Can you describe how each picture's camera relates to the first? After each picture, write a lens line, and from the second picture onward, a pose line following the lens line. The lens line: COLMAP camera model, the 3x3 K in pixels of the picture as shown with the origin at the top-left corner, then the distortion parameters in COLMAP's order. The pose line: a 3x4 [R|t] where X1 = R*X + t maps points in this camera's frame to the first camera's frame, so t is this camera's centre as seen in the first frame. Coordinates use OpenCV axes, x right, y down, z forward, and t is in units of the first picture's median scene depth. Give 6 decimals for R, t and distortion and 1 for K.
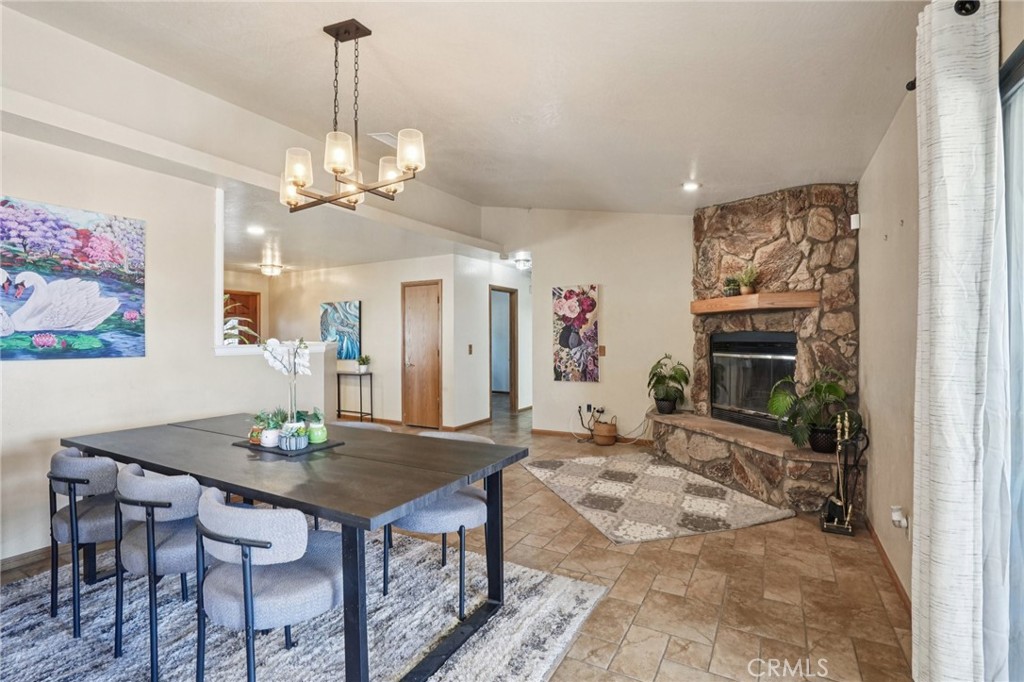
lens RADIAL K [[479.0, 0, 510.8], [0, 479.0, 338.4], [0, 0, 1]] dist [-0.000280, -0.000005]
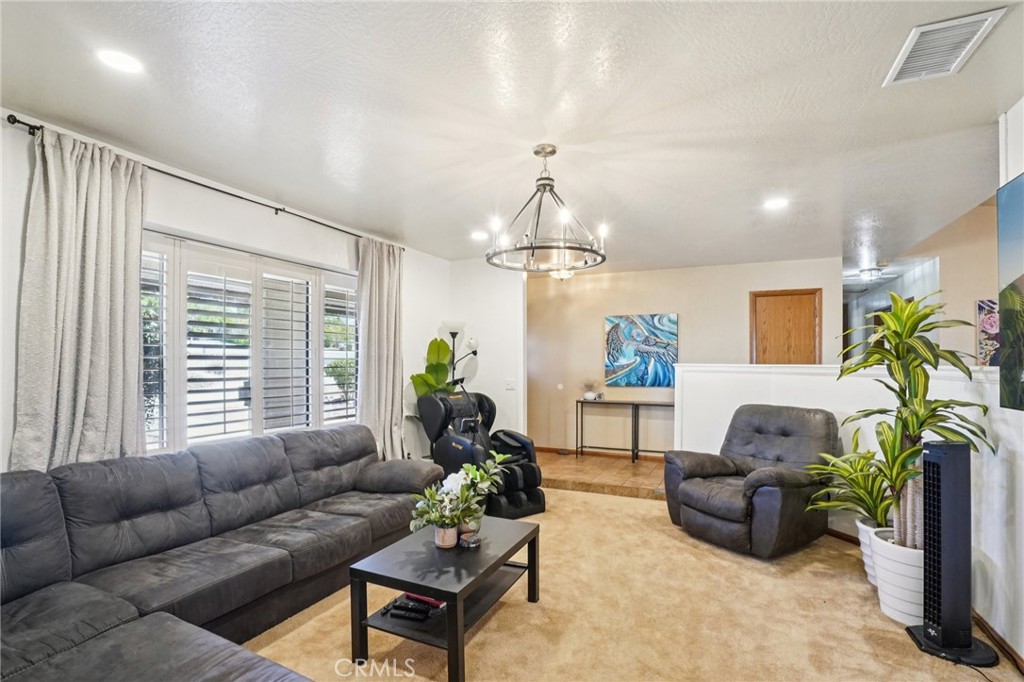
lens RADIAL K [[479.0, 0, 512.6], [0, 479.0, 349.4], [0, 0, 1]] dist [-0.000280, -0.000005]
pose [[0.996340, 0.011808, 0.084664, -0.640522], [-0.009937, 0.999698, -0.022493, 0.002047], [-0.084904, 0.021570, 0.996156, 0.219628]]
